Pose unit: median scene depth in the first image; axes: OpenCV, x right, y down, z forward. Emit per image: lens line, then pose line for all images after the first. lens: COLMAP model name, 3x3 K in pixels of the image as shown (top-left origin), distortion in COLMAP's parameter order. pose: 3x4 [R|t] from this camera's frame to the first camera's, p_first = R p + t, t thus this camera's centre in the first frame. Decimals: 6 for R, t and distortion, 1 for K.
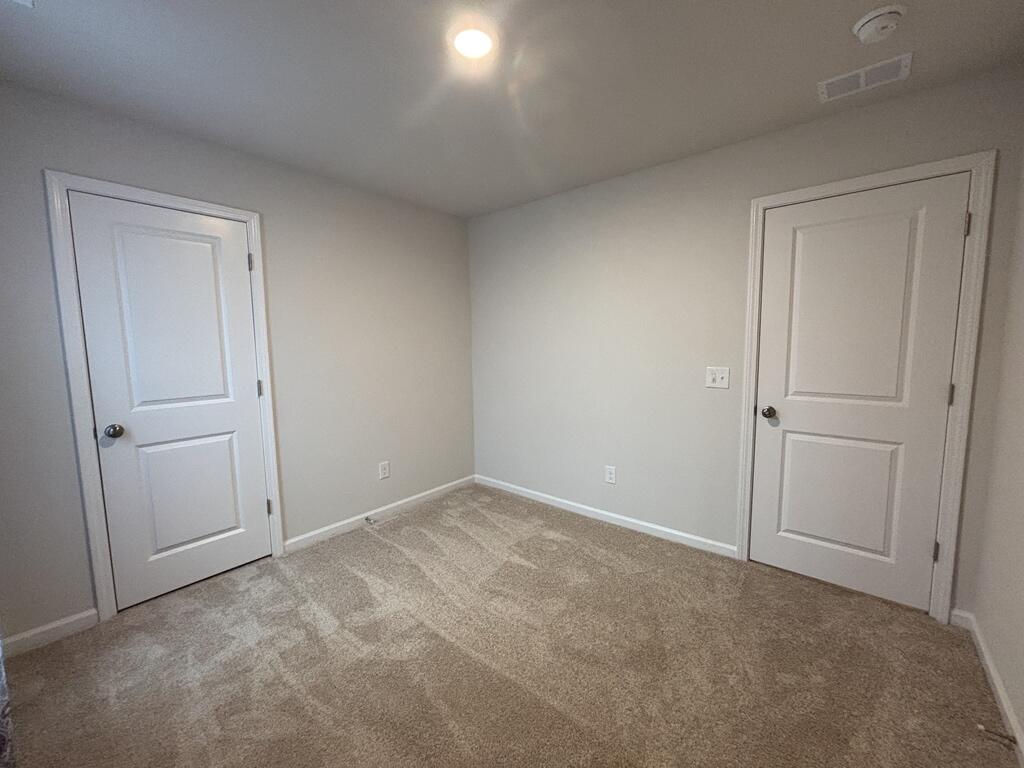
lens RADIAL K [[409.7, 0, 512.0], [0, 409.7, 384.0], [0, 0, 1]] dist [-0.001168, 0.000062]
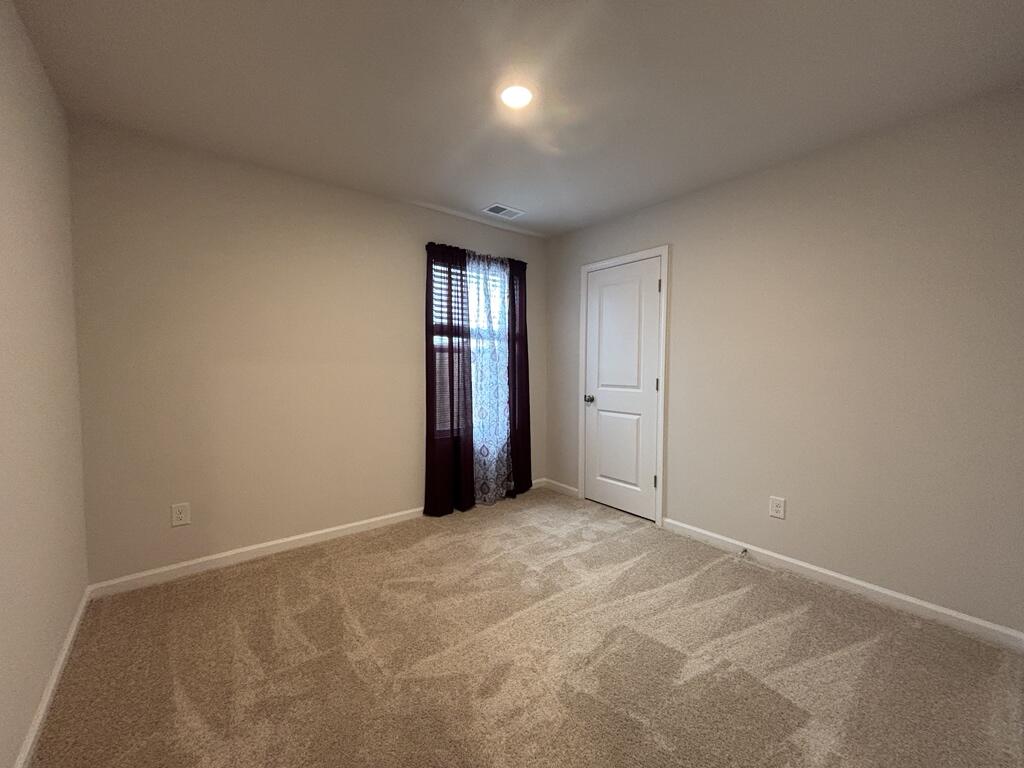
lens RADIAL K [[409.7, 0, 512.0], [0, 409.7, 384.0], [0, 0, 1]] dist [-0.001168, 0.000062]
pose [[-0.197054, 0.056953, -0.978737, 0.754557], [-0.100987, 0.991822, 0.078047, -0.048704], [0.975178, 0.114219, -0.189690, 0.861481]]
